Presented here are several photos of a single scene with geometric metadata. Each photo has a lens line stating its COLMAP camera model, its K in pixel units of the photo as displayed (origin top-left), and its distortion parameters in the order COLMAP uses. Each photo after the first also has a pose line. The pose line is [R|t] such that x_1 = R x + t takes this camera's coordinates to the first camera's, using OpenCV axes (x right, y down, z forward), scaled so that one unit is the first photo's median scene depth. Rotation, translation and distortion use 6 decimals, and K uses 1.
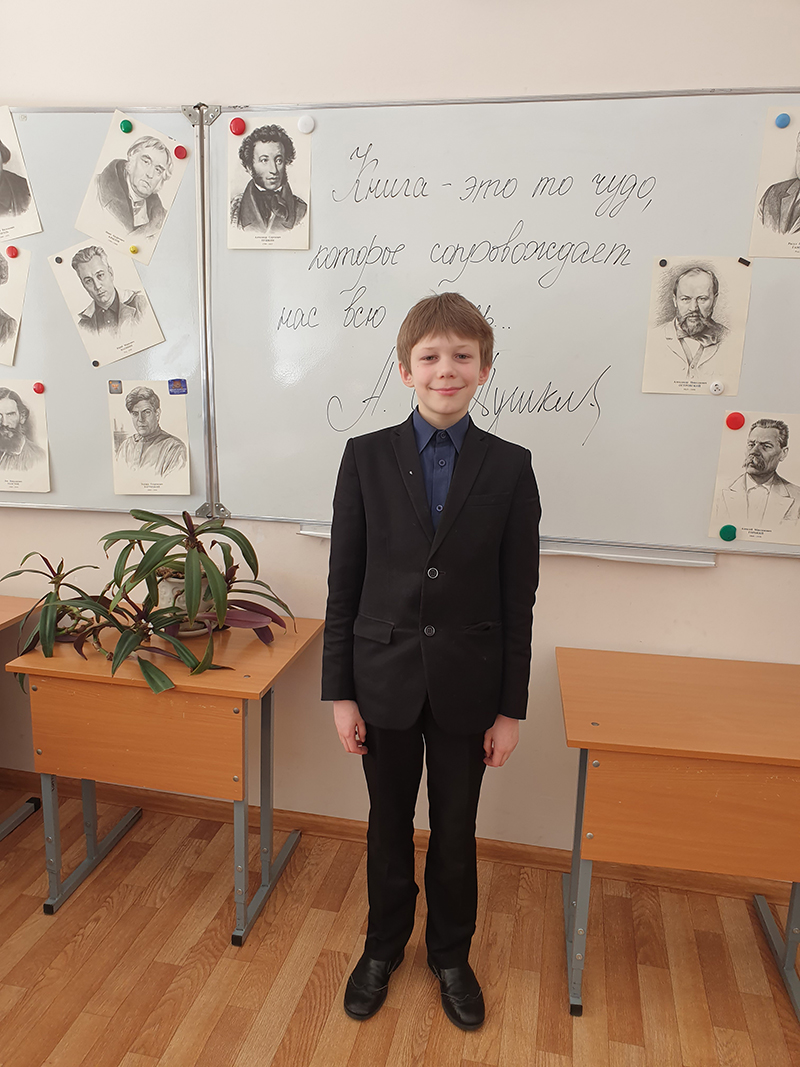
lens RADIAL K [[844.0, 0, 397.1], [0, 844.0, 539.8], [0, 0, 1]] dist [0.008065, 0.007184]
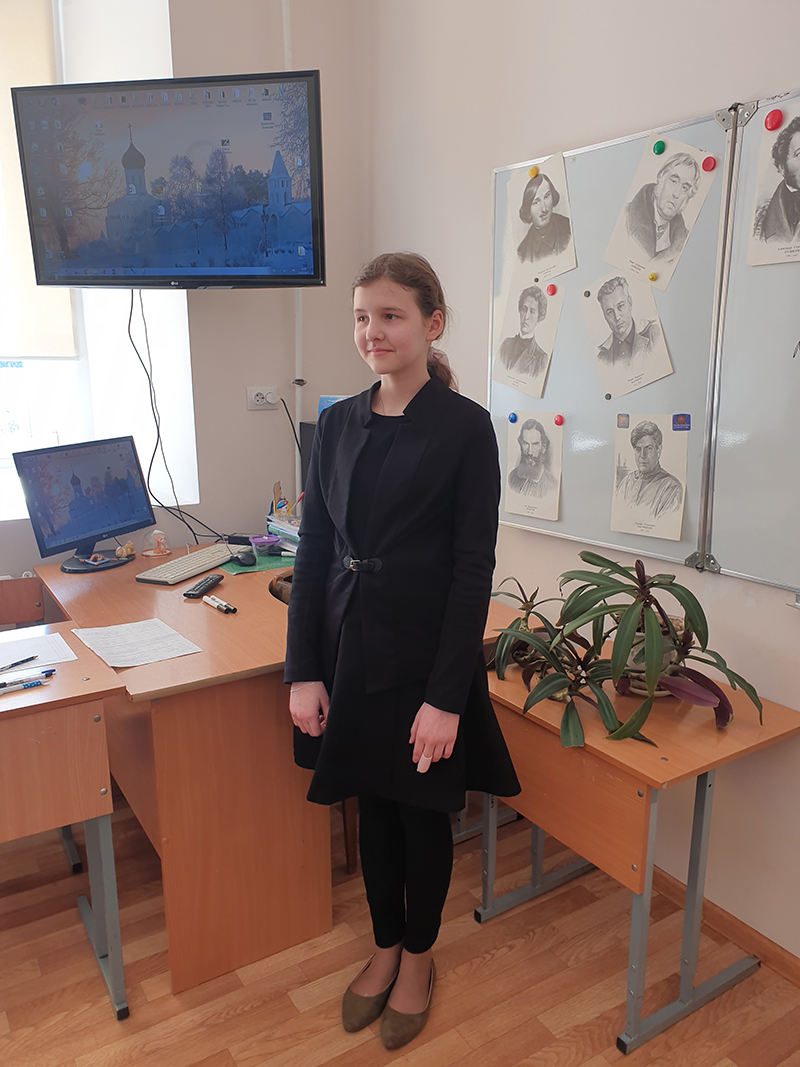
lens RADIAL K [[839.5, 0, 401.4], [0, 839.5, 542.5], [0, 0, 1]] dist [0.001487, 0.014284]
pose [[0.699104, 0.127511, -0.703559, 0.193993], [-0.137793, 0.989552, 0.042423, -0.052564], [0.701618, 0.067287, 0.709370, 0.163682]]
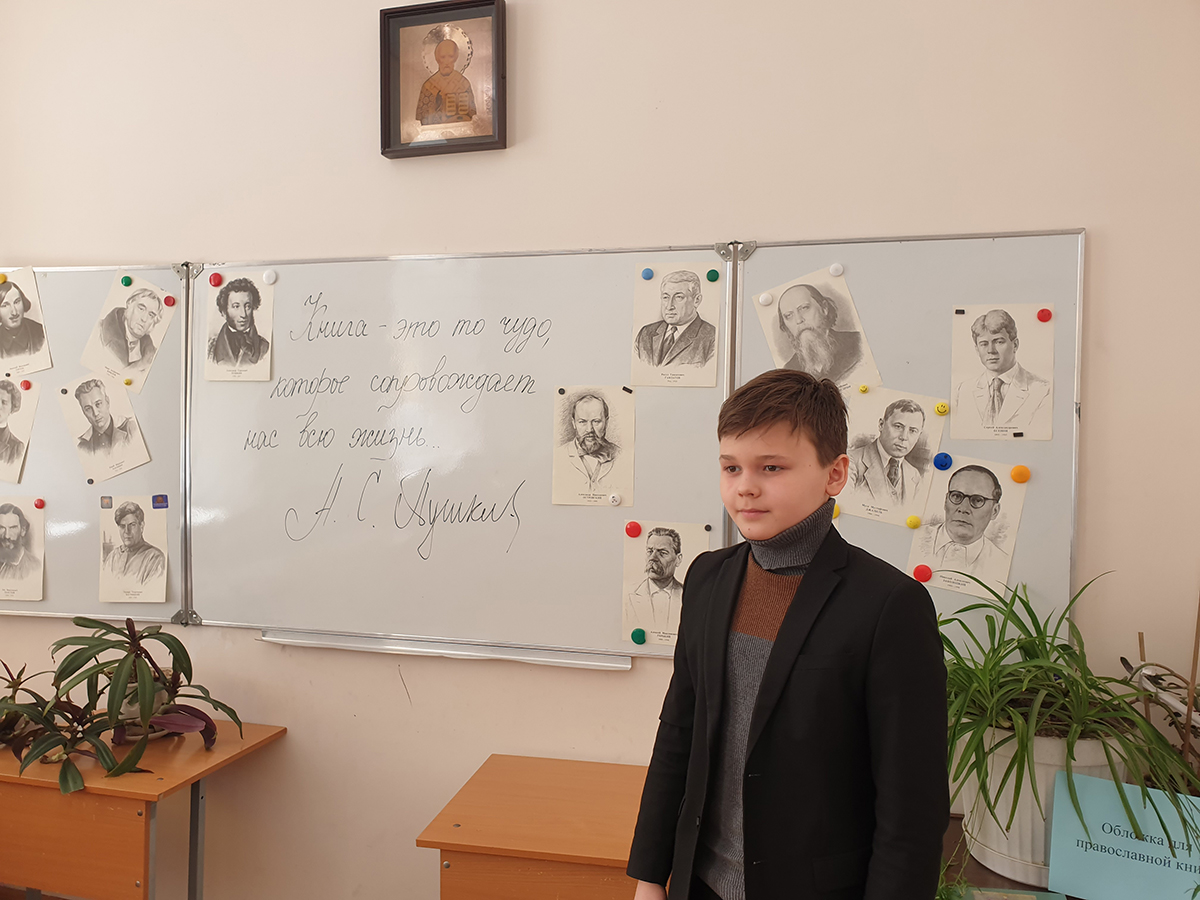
lens RADIAL K [[944.1, 0, 600.0], [0, 944.1, 450.0], [0, 0, 1]] dist [0.001487, 0.014284]
pose [[0.998505, -0.011261, -0.053482, 0.391502], [-0.000112, 0.978119, -0.208045, 0.006970], [0.054654, 0.207741, 0.976656, -0.177455]]
